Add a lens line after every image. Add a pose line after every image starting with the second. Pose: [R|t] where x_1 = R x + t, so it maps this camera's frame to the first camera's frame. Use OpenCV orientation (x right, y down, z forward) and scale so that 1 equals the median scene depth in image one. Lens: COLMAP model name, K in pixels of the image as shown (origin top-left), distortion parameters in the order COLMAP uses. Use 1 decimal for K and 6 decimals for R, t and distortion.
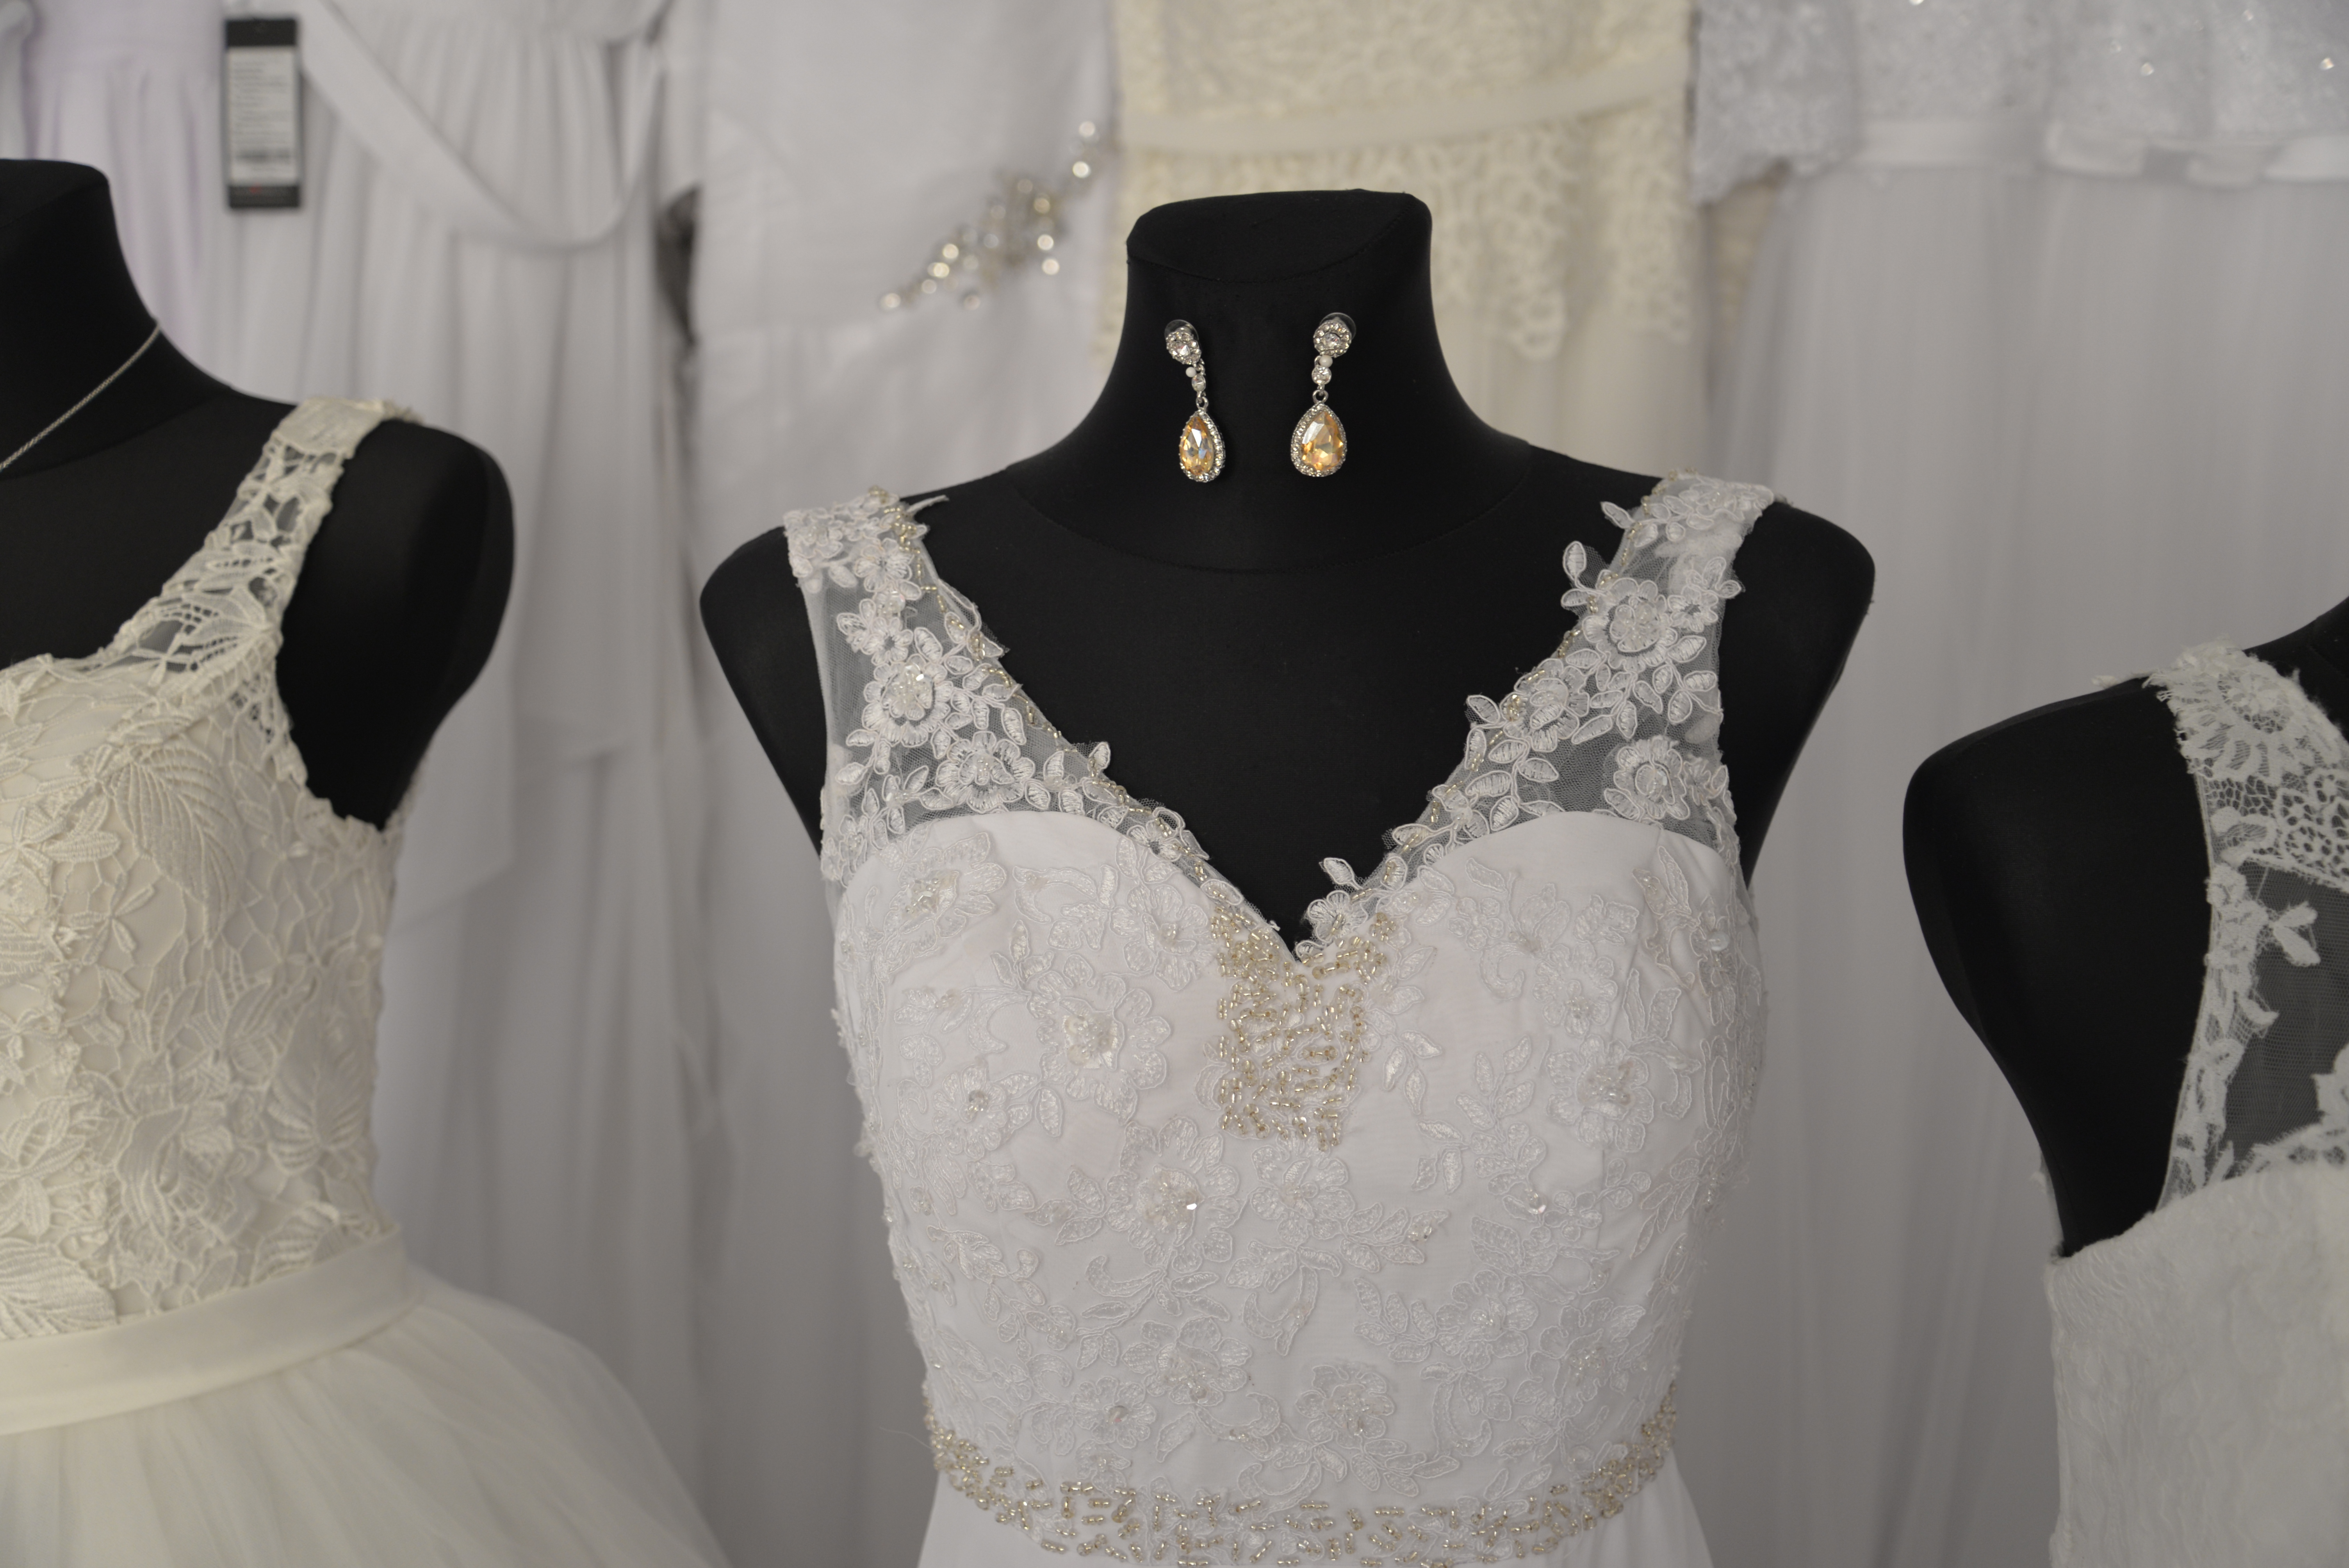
lens RADIAL K [[2513.3, 0, 1150.4], [0, 2513.3, 793.1], [0, 0, 1]] dist [-0.037235, 0.000000]
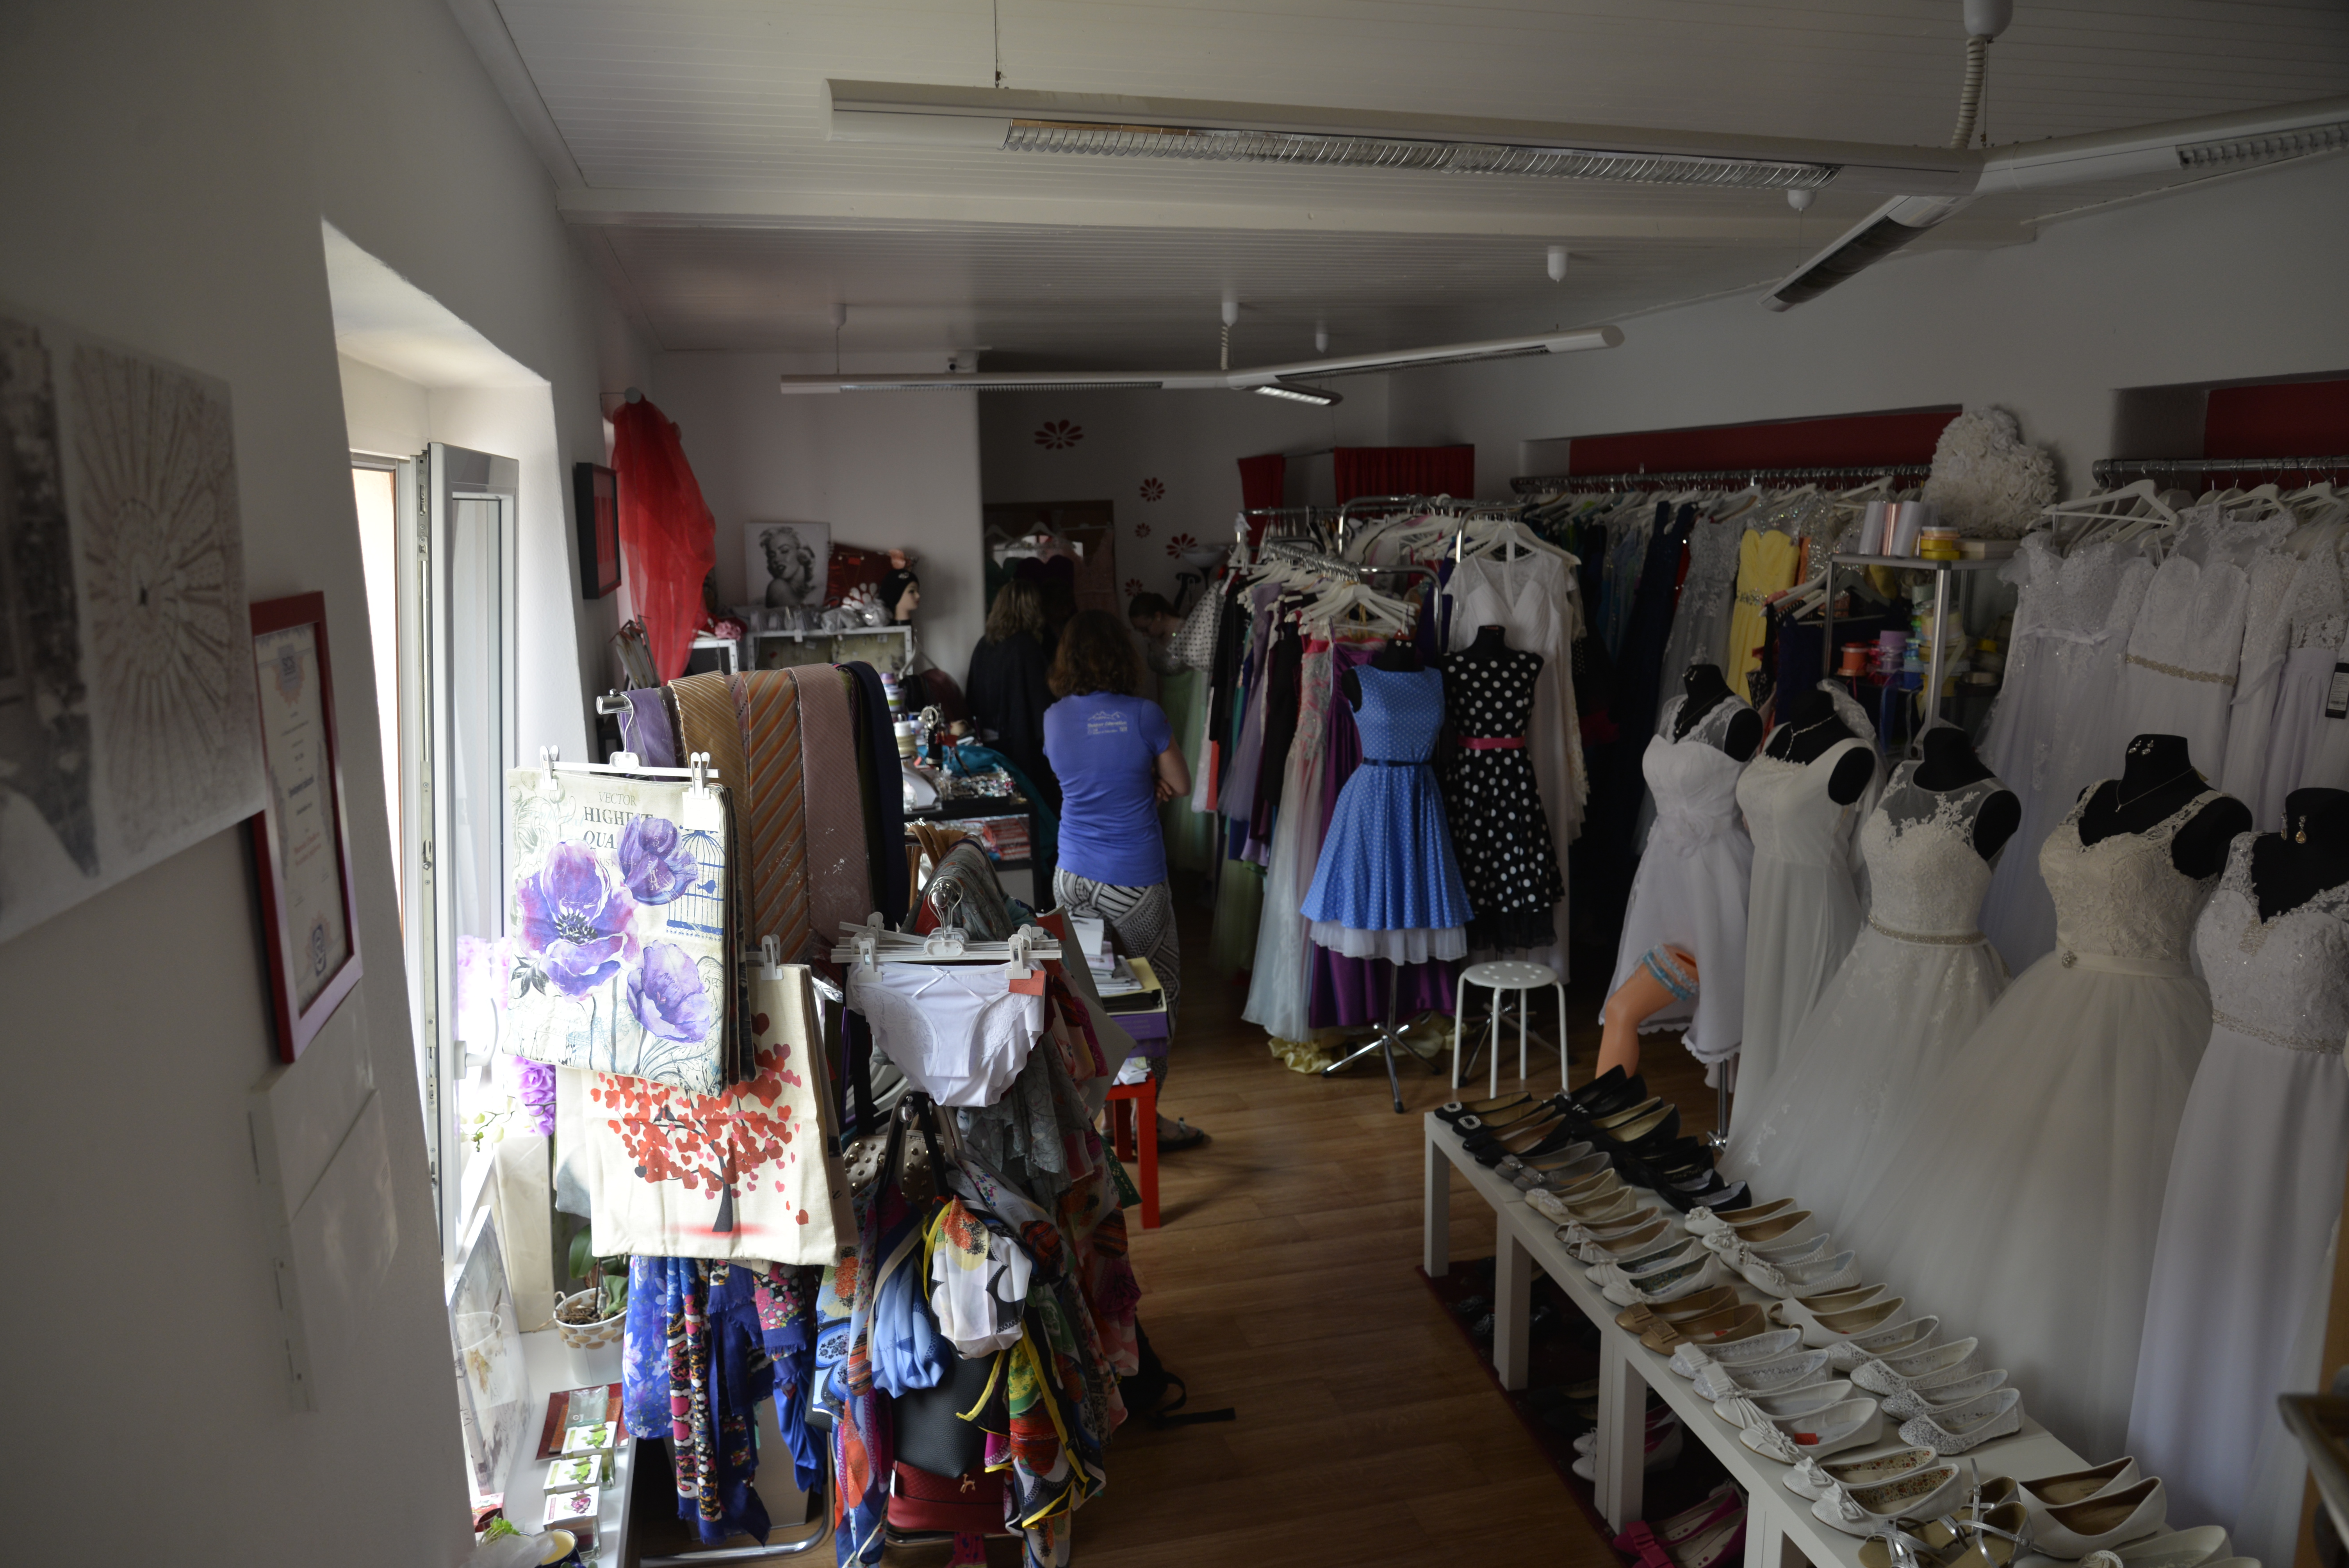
lens RADIAL K [[1576.4, 0, 1179.6], [0, 1576.4, 821.0], [0, 0, 1]] dist [-0.038071, 0.008344]
pose [[0.267640, 0.174834, -0.947524, 2.270206], [-0.174802, 0.975891, 0.130694, -0.164371], [0.947530, 0.130650, 0.291749, -2.011379]]
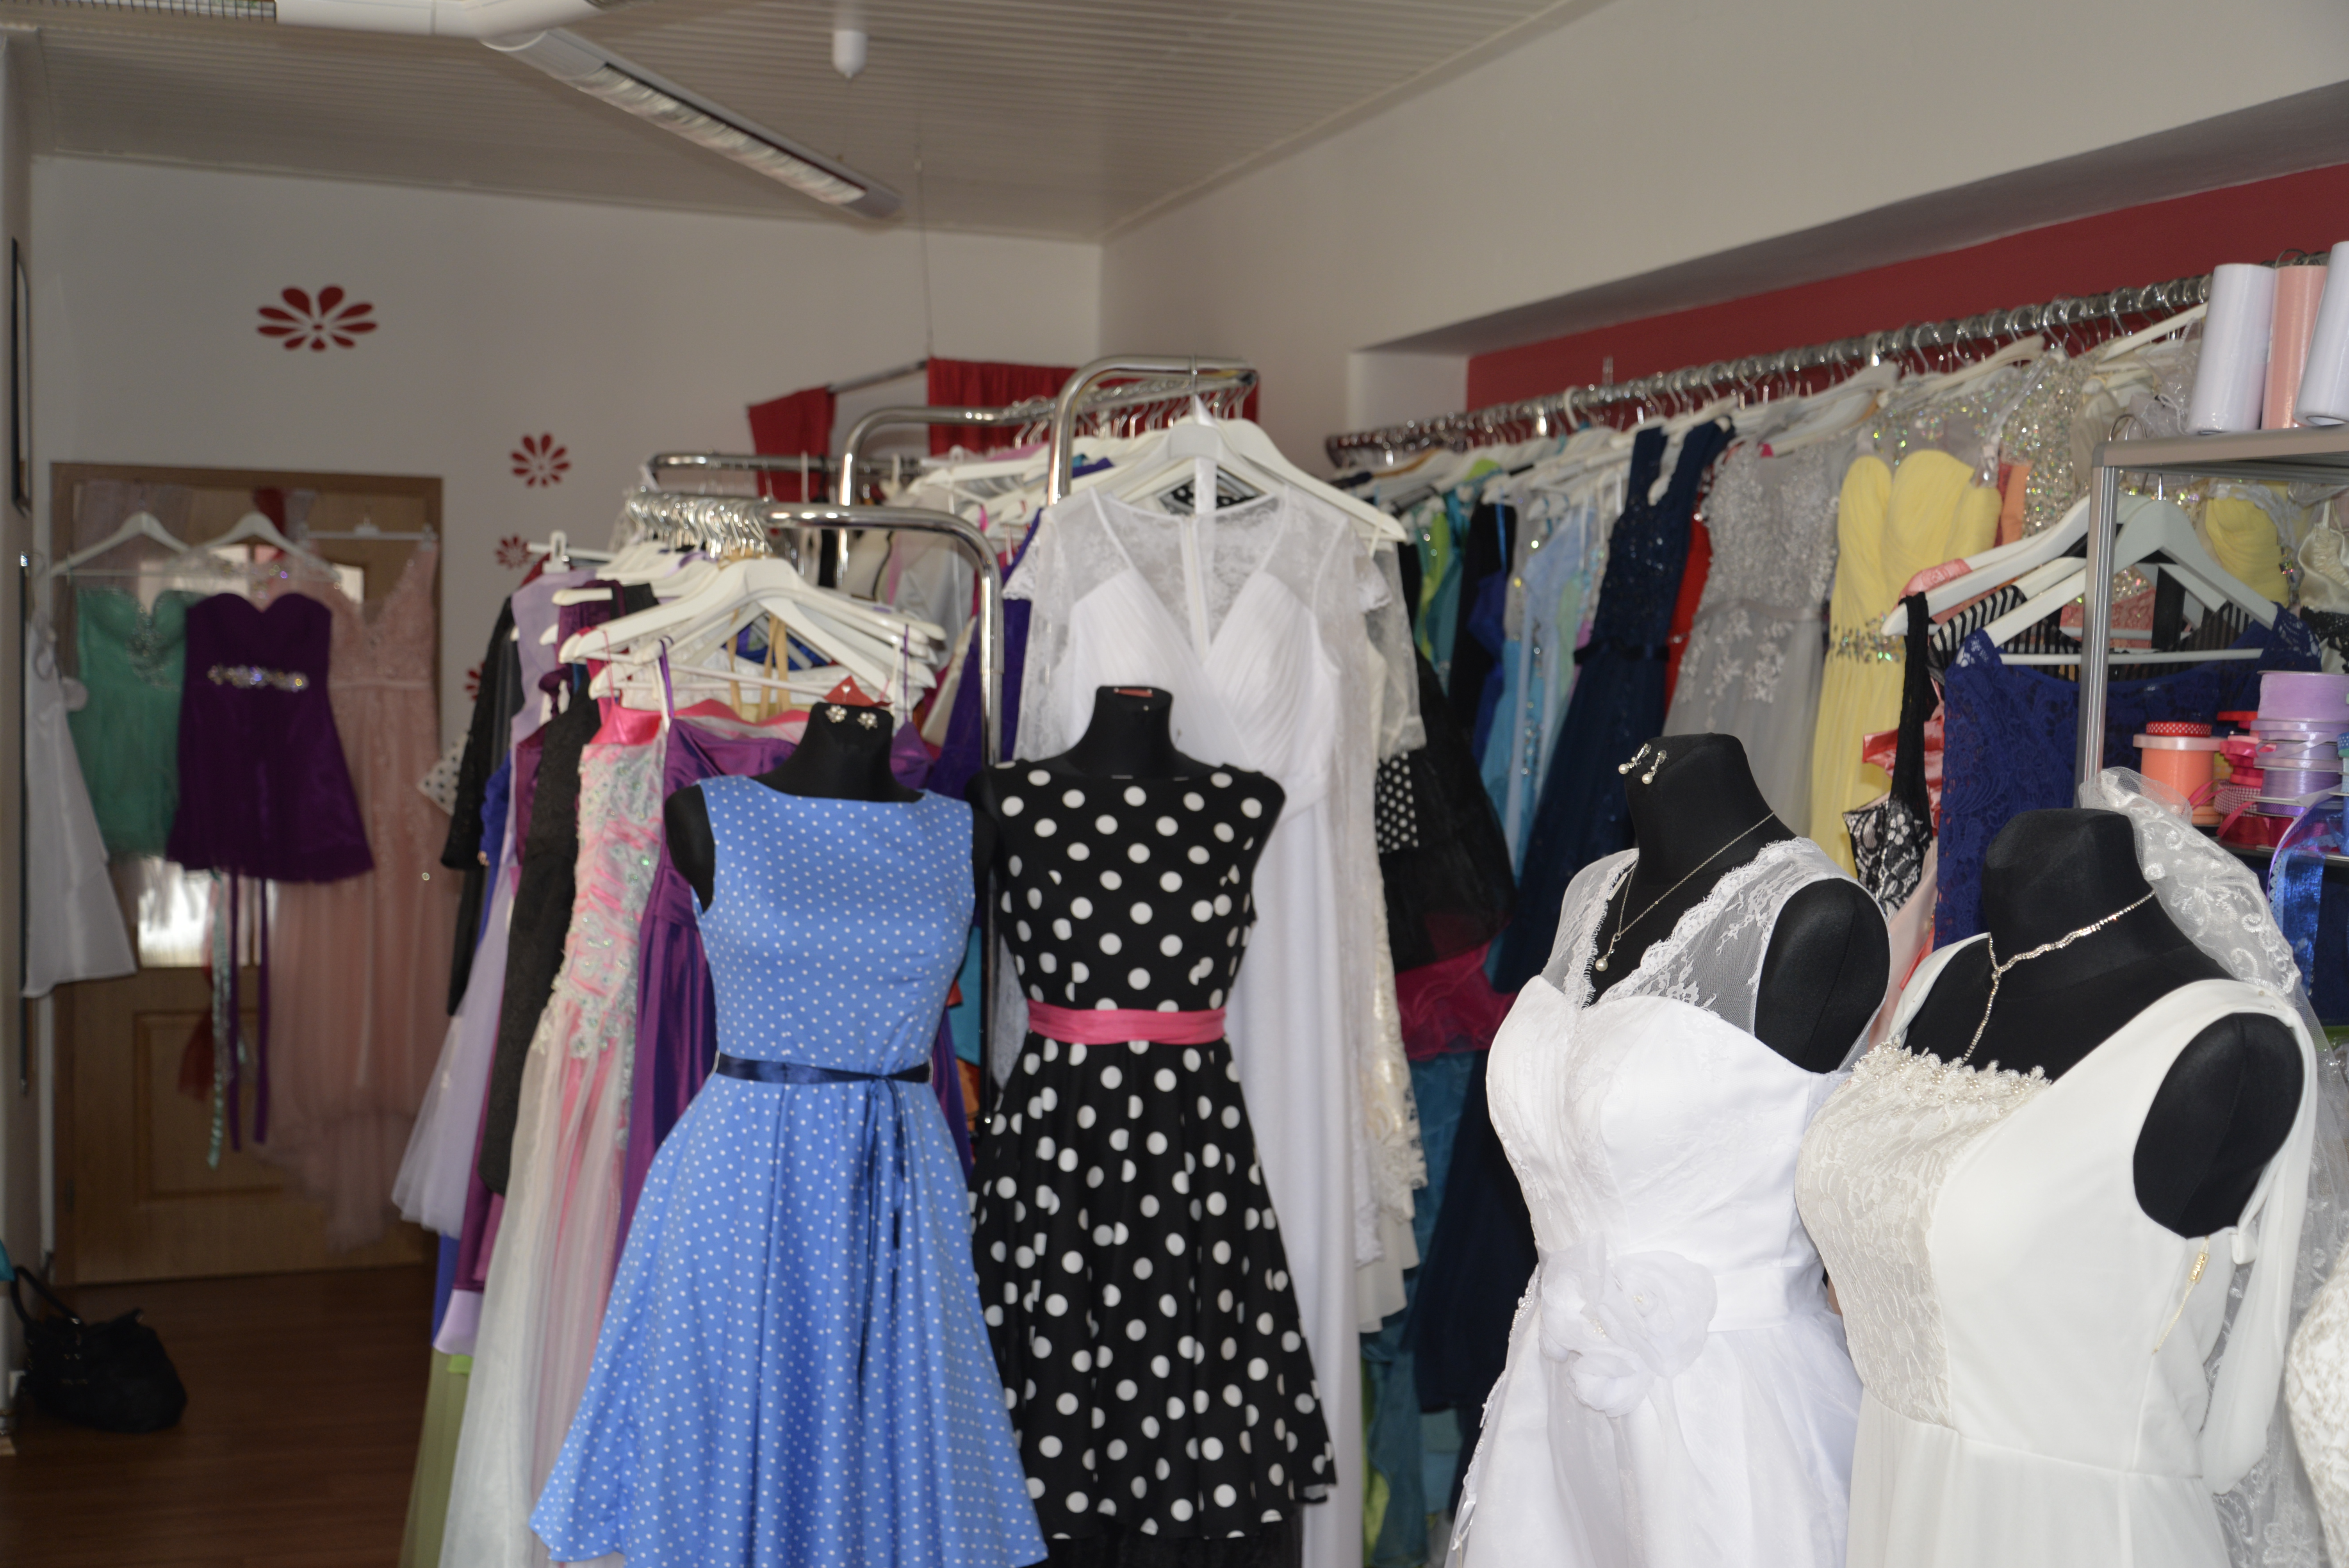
lens RADIAL K [[2840.6, 0, 1200.1], [0, 2840.6, 839.6], [0, 0, 1]] dist [-0.015027, 0.000000]
pose [[0.364597, 0.054343, -0.929578, 0.189481], [-0.213595, 0.976558, -0.026686, -0.030219], [0.906337, 0.208283, 0.367658, -0.405360]]
